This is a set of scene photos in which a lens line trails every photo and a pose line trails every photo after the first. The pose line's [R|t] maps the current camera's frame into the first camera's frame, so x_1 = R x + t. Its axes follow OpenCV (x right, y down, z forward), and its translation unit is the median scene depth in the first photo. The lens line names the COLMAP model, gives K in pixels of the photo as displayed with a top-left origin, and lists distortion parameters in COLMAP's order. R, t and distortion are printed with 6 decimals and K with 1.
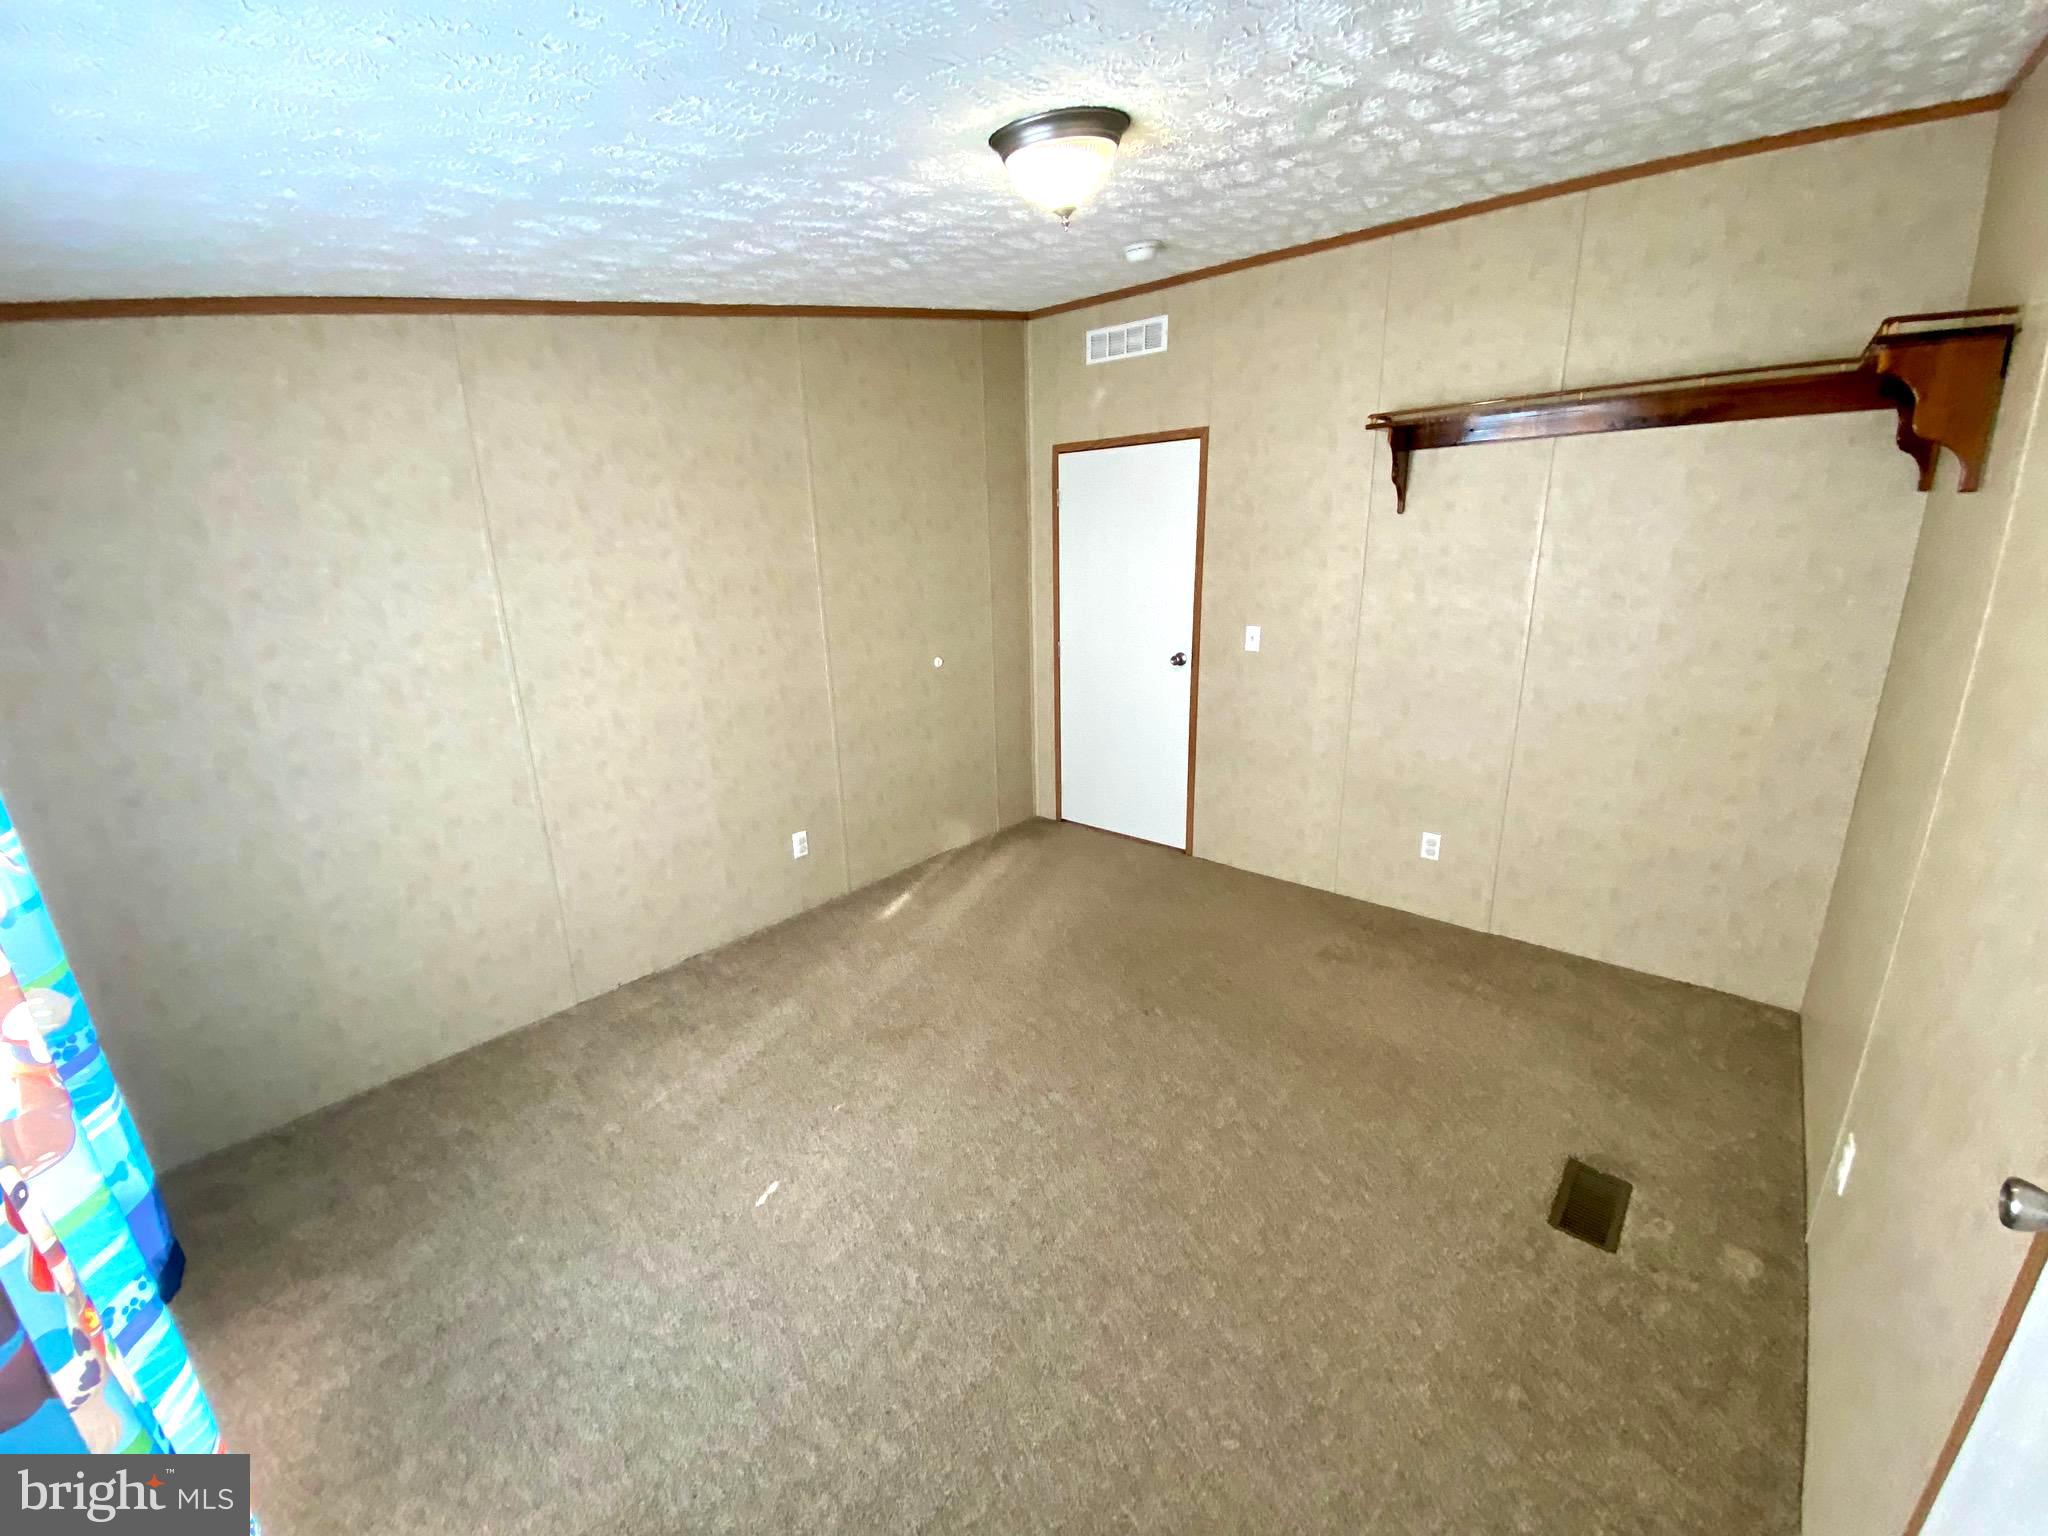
lens RADIAL K [[822.7, 0, 1022.3], [0, 822.7, 771.9], [0, 0, 1]] dist [0.012510, -0.015497]
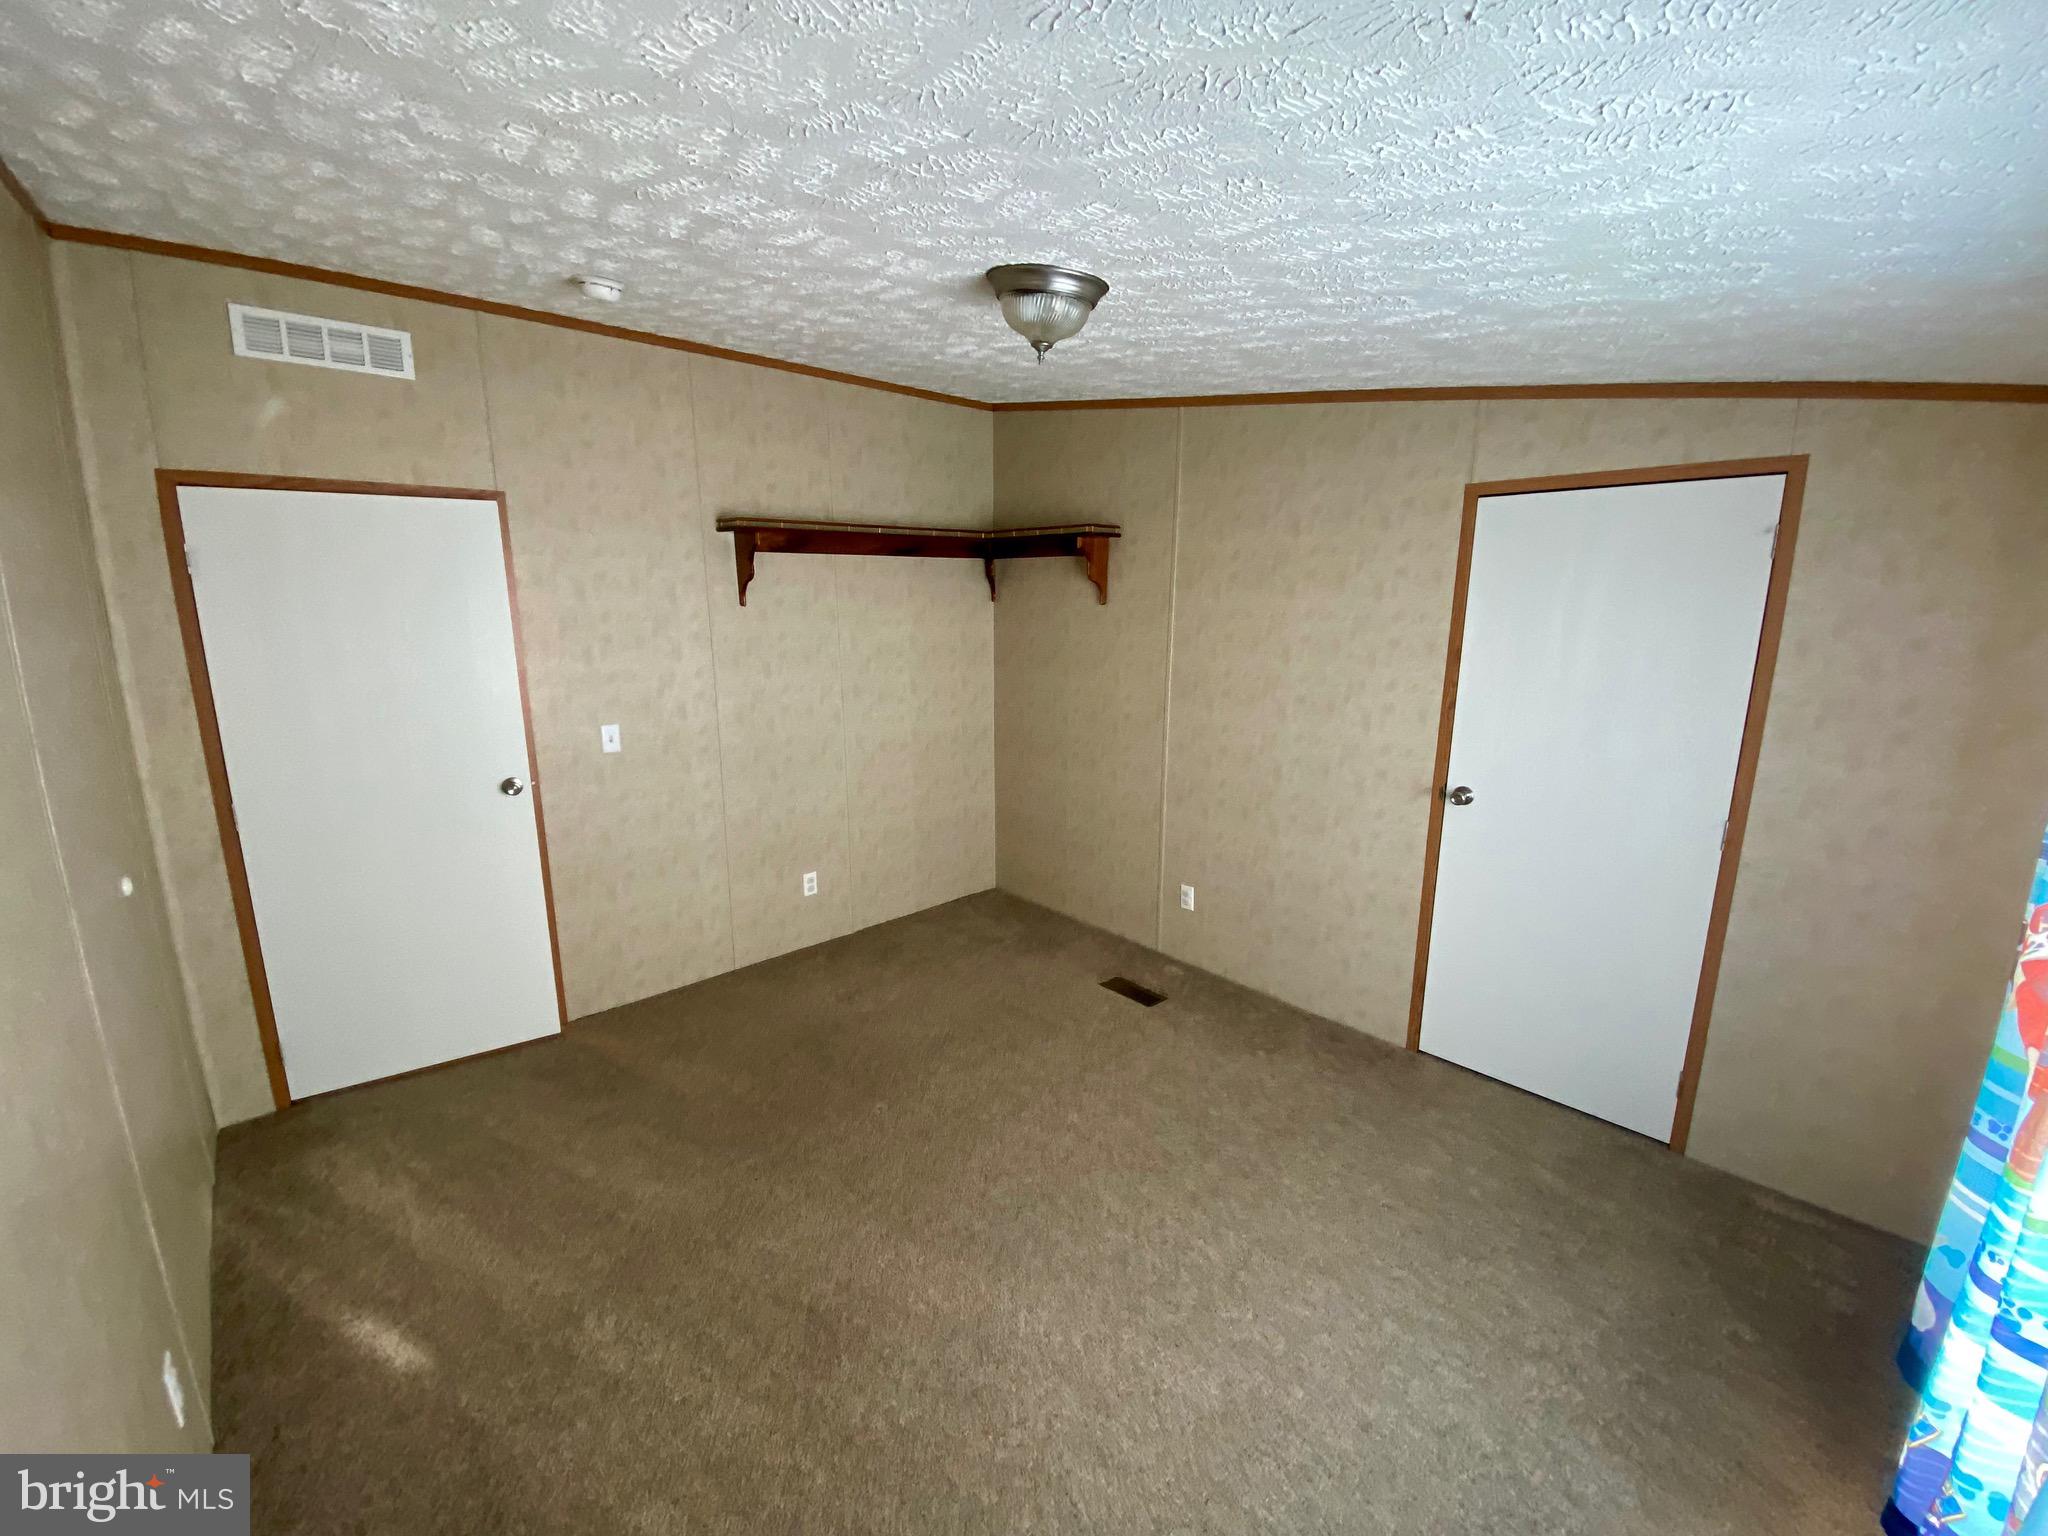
lens RADIAL K [[822.7, 0, 1018.6], [0, 822.7, 762.5], [0, 0, 1]] dist [0.012510, -0.015497]
pose [[0.108312, -0.167074, 0.979977, -0.573642], [0.276645, 0.951903, 0.131711, -0.142277], [-0.954849, 0.256840, 0.149323, 0.492029]]
